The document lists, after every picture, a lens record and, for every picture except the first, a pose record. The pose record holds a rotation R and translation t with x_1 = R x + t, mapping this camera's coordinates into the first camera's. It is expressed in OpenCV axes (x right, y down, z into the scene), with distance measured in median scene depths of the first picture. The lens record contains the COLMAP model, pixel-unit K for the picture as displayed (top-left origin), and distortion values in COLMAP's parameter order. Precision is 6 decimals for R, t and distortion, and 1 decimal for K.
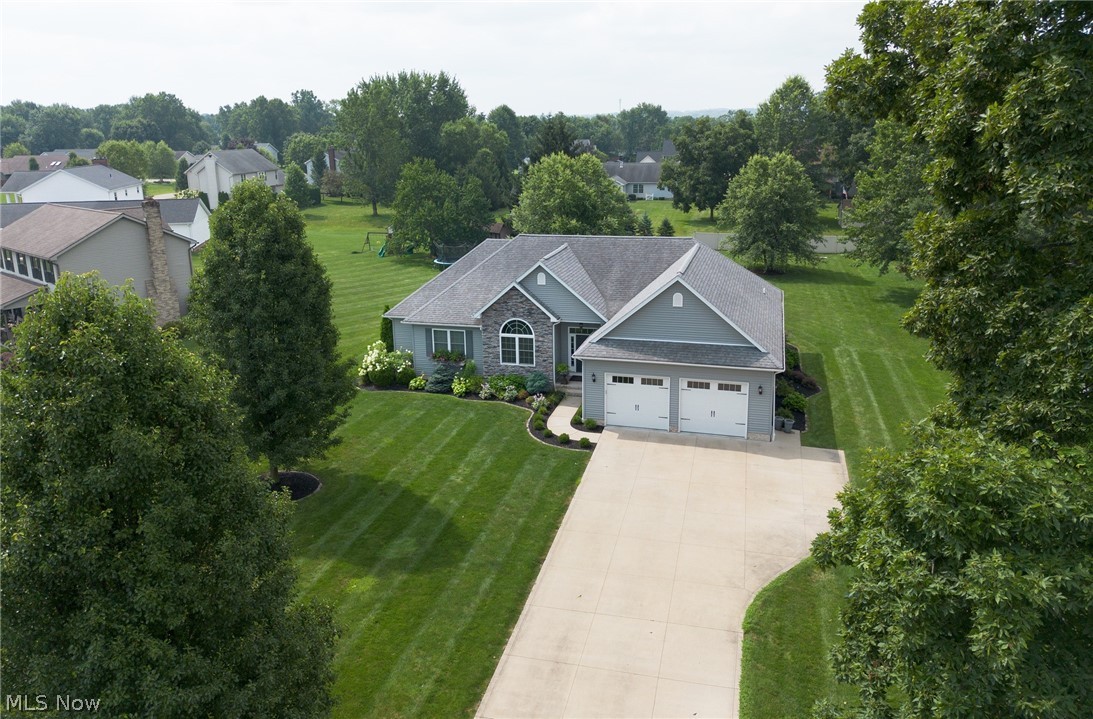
lens RADIAL K [[811.6, 0, 533.4], [0, 811.6, 310.8], [0, 0, 1]] dist [0.059484, -0.012047]
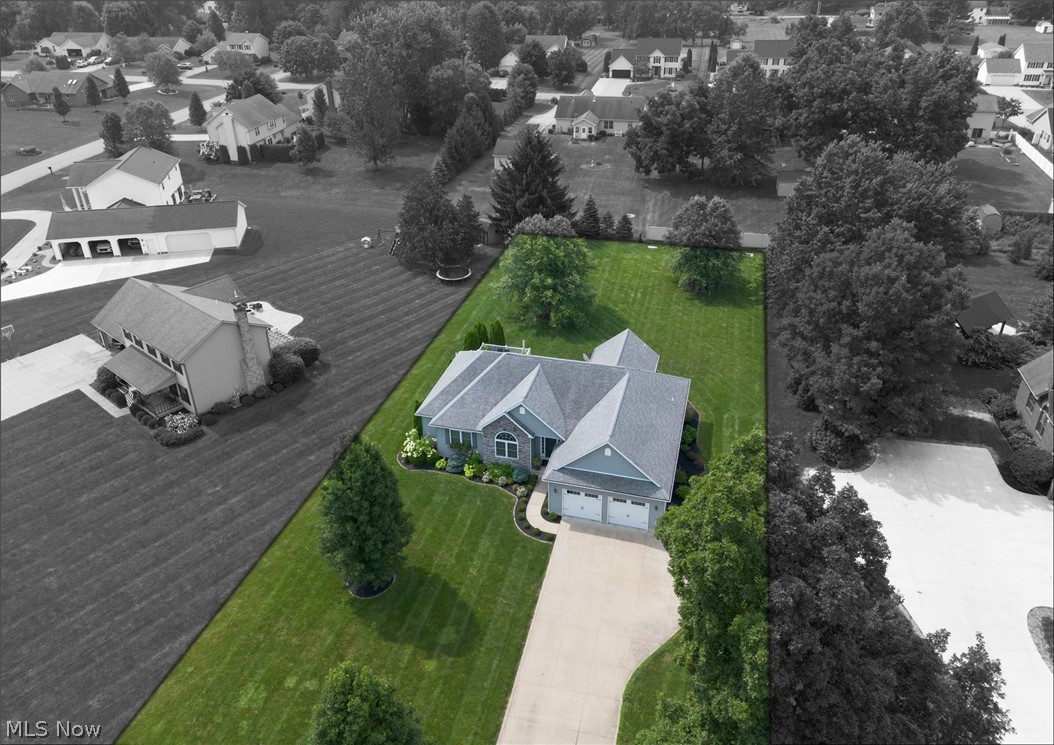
lens RADIAL K [[772.0, 0, 516.7], [0, 772.0, 328.4], [0, 0, 1]] dist [0.056051, -0.047991]
pose [[0.999975, -0.006688, 0.002238, -0.003216], [0.005917, 0.968274, 0.249819, -0.618692], [-0.003837, -0.249800, 0.968290, -0.403226]]
